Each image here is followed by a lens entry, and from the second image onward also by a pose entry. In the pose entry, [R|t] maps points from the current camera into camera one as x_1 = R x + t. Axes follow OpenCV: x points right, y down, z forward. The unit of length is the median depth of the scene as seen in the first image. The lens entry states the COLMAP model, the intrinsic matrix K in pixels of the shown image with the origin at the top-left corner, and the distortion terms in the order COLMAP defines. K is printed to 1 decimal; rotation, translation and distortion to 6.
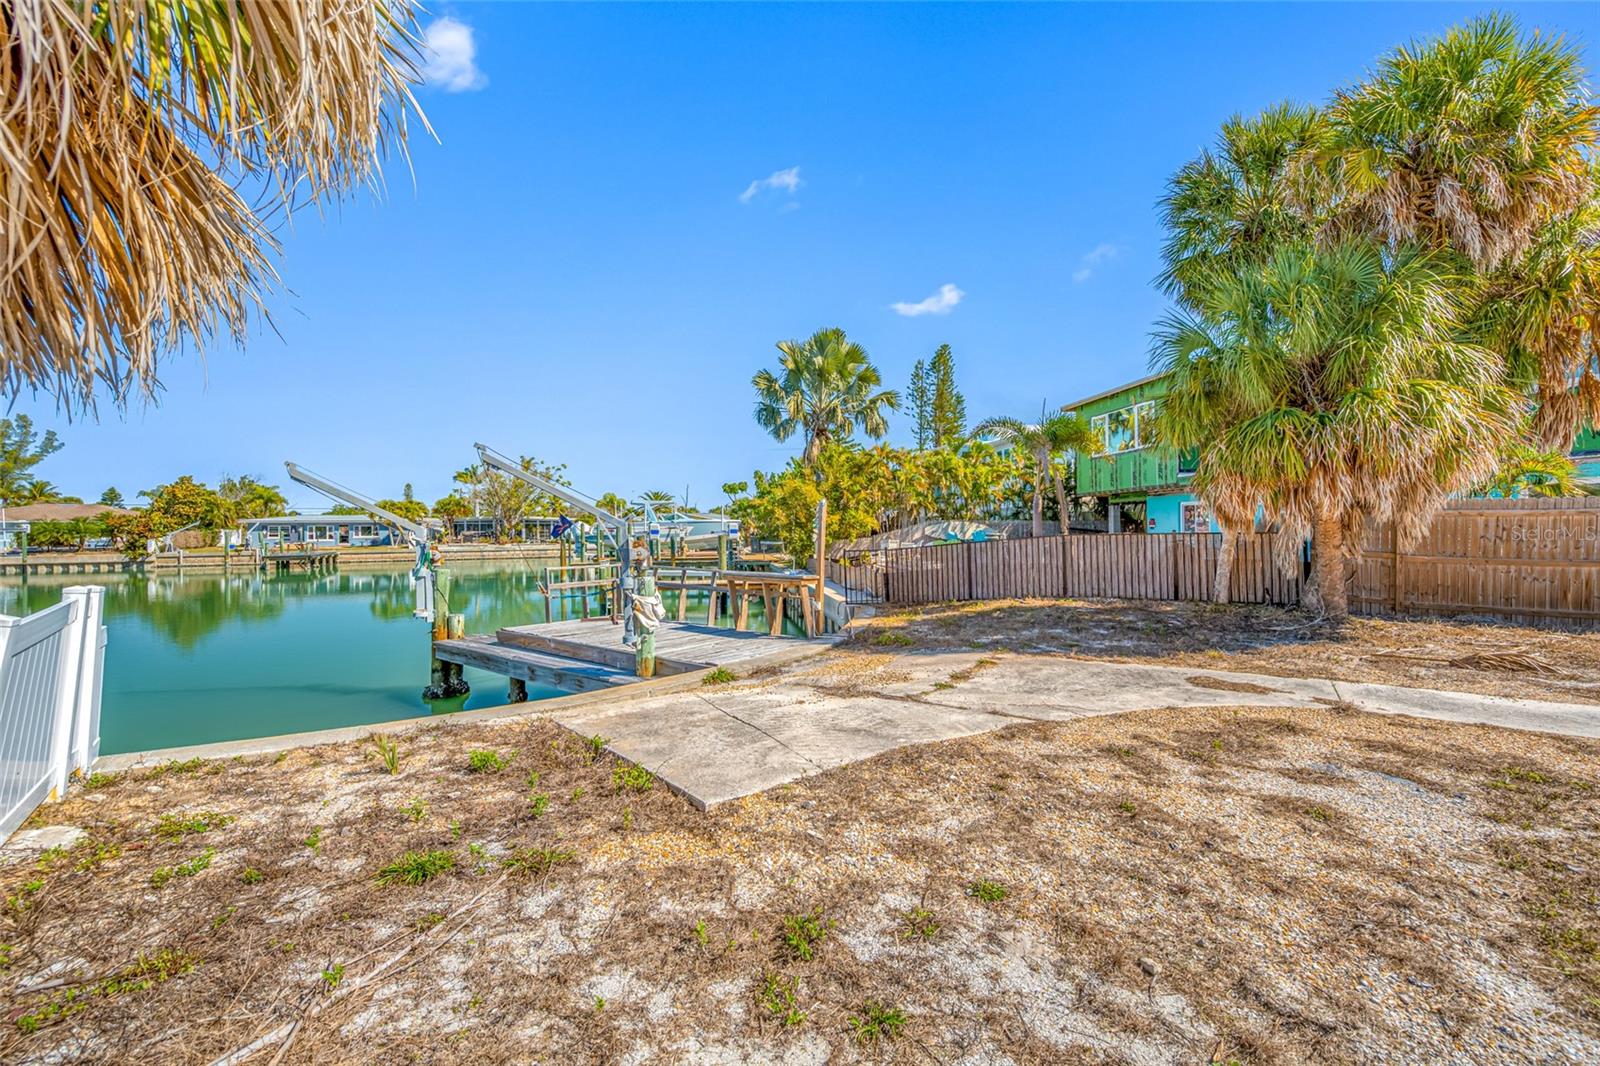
lens RADIAL K [[642.7, 0, 803.2], [0, 642.7, 531.5], [0, 0, 1]] dist [0.007269, -0.000290]
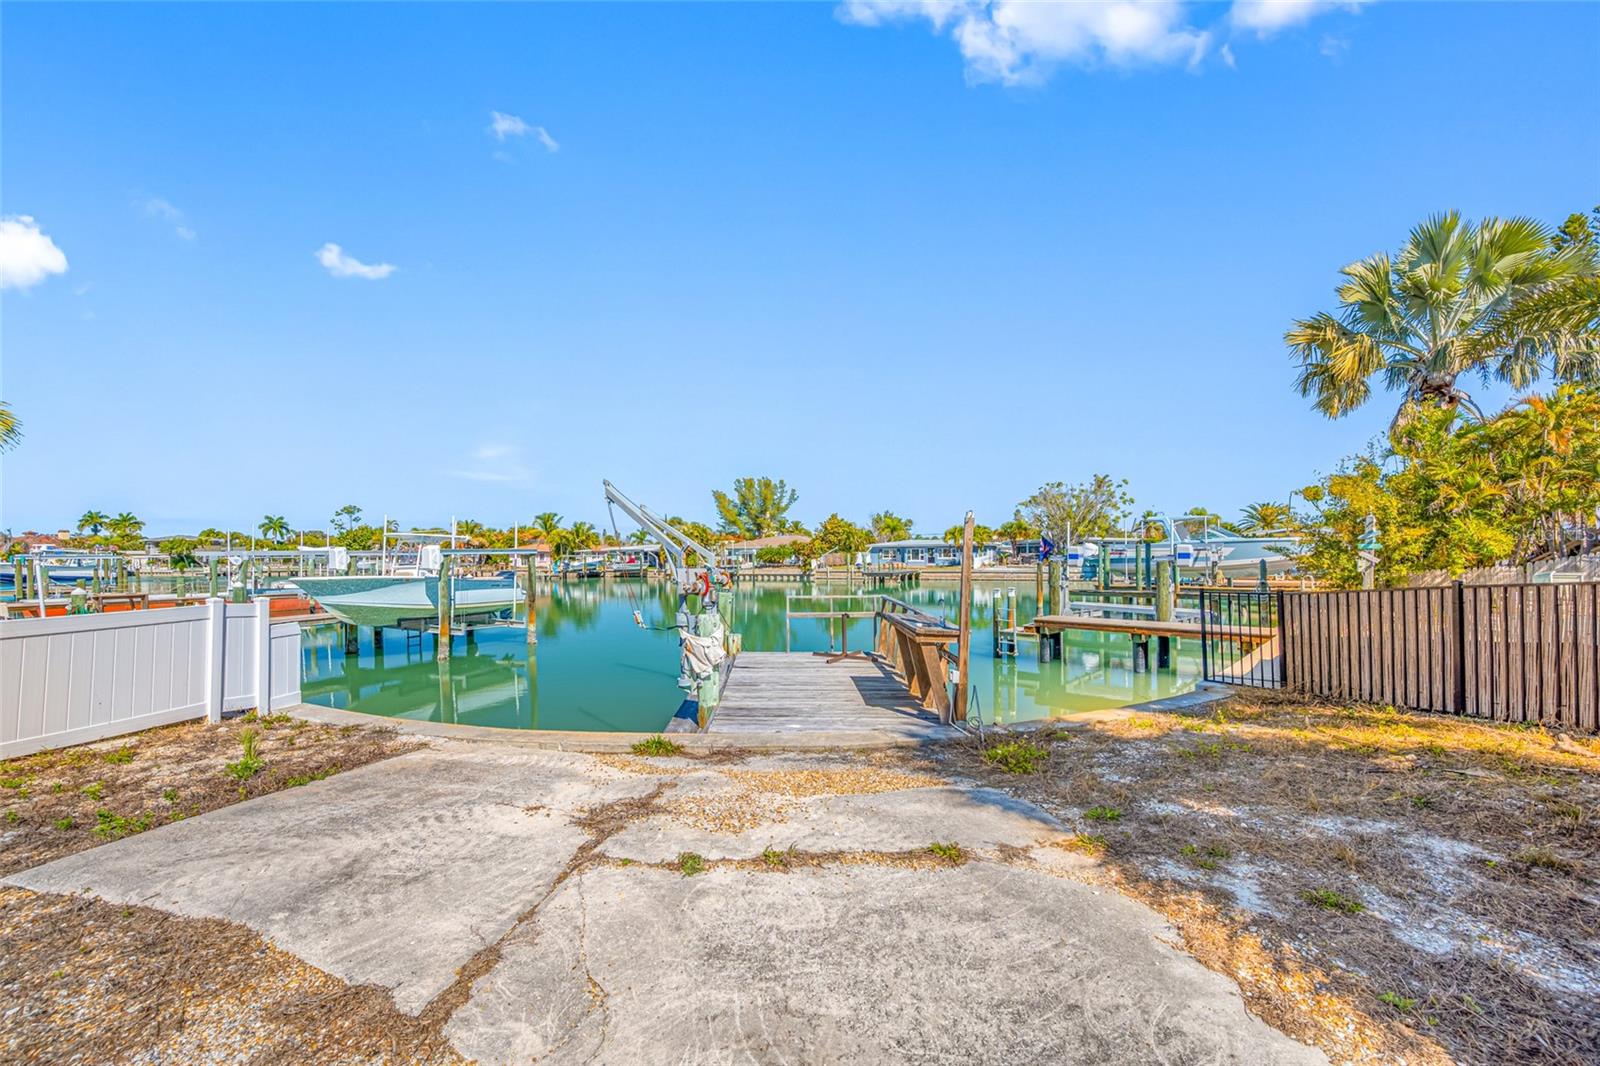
lens RADIAL K [[642.7, 0, 789.4], [0, 642.7, 531.2], [0, 0, 1]] dist [0.007269, -0.000290]
pose [[0.597722, -0.028231, -0.801206, 0.102927], [0.002693, 0.999445, -0.033207, -0.002499], [0.801699, 0.017691, 0.597466, 0.108972]]
